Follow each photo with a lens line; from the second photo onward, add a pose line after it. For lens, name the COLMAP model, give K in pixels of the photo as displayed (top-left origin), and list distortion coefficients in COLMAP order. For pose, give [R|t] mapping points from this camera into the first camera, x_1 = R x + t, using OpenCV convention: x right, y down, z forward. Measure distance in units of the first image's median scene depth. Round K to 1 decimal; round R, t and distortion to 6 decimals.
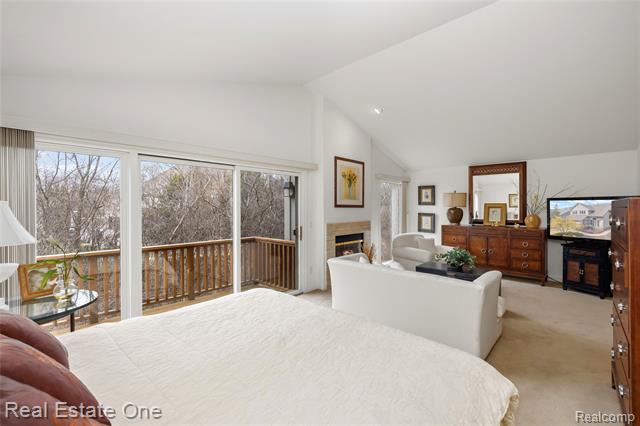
lens RADIAL K [[287.4, 0, 318.3], [0, 287.4, 211.2], [0, 0, 1]] dist [0.001633, 0.000424]
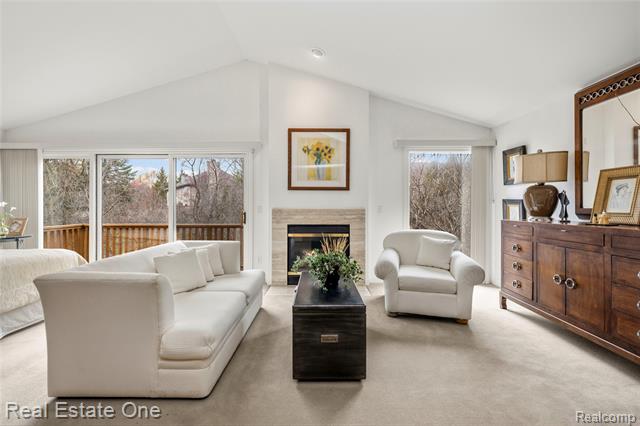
lens RADIAL K [[287.4, 0, 319.6], [0, 287.4, 208.4], [0, 0, 1]] dist [0.001633, 0.000424]
pose [[0.676671, 0.003884, -0.736275, 0.678958], [-0.010816, 0.999931, -0.004666, 0.039538], [0.736206, 0.011121, 0.676666, 0.468642]]
